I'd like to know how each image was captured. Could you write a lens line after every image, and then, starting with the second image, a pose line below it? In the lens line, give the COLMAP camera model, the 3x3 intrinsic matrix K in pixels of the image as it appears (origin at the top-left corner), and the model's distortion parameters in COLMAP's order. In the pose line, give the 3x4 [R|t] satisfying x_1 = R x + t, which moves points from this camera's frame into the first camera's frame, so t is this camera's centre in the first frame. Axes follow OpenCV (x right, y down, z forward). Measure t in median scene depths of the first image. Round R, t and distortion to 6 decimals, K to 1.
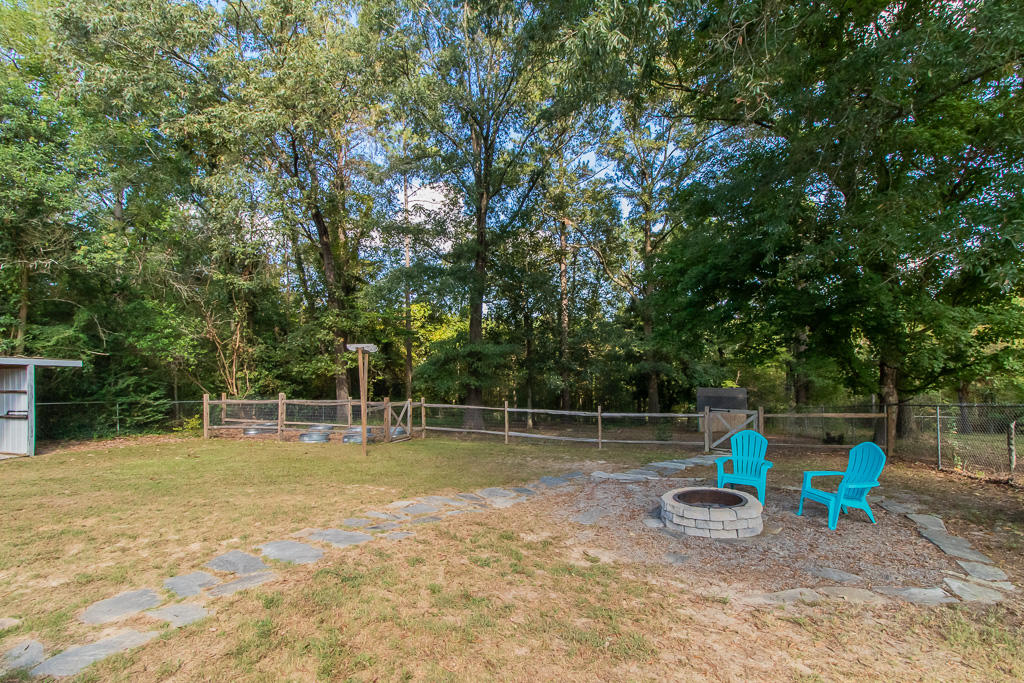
lens RADIAL K [[502.9, 0, 515.6], [0, 502.9, 352.8], [0, 0, 1]] dist [0.001322, 0.000398]
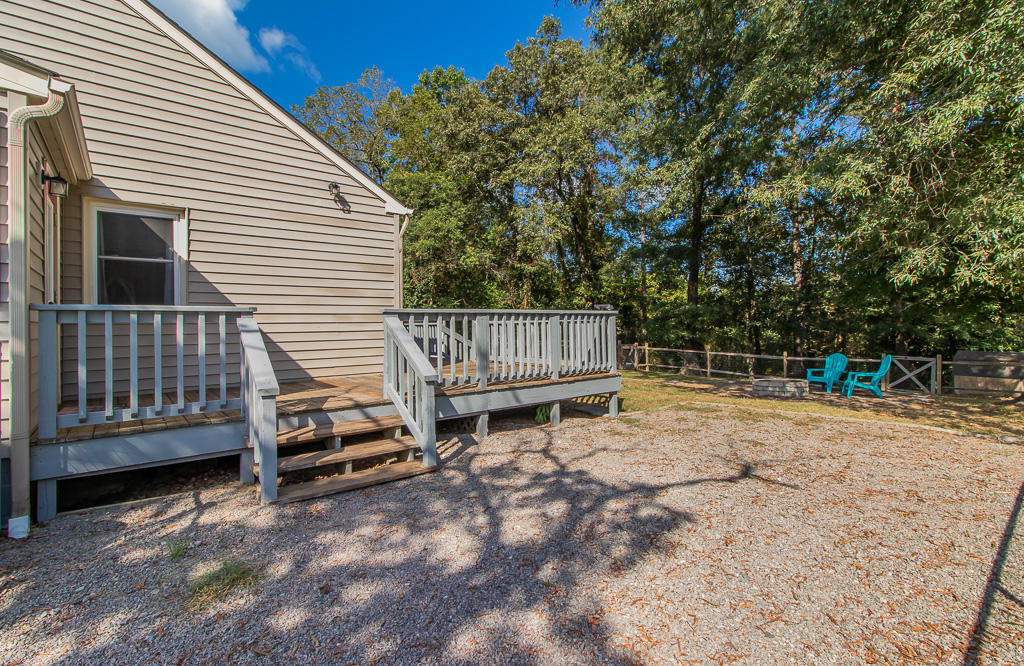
lens RADIAL K [[465.4, 0, 509.0], [0, 465.4, 313.6], [0, 0, 1]] dist [0.002021, 0.000374]
pose [[0.876358, -0.004319, -0.481642, 0.084155], [0.000772, 0.999971, -0.007562, 0.011818], [0.481660, 0.006255, 0.876336, -0.256751]]
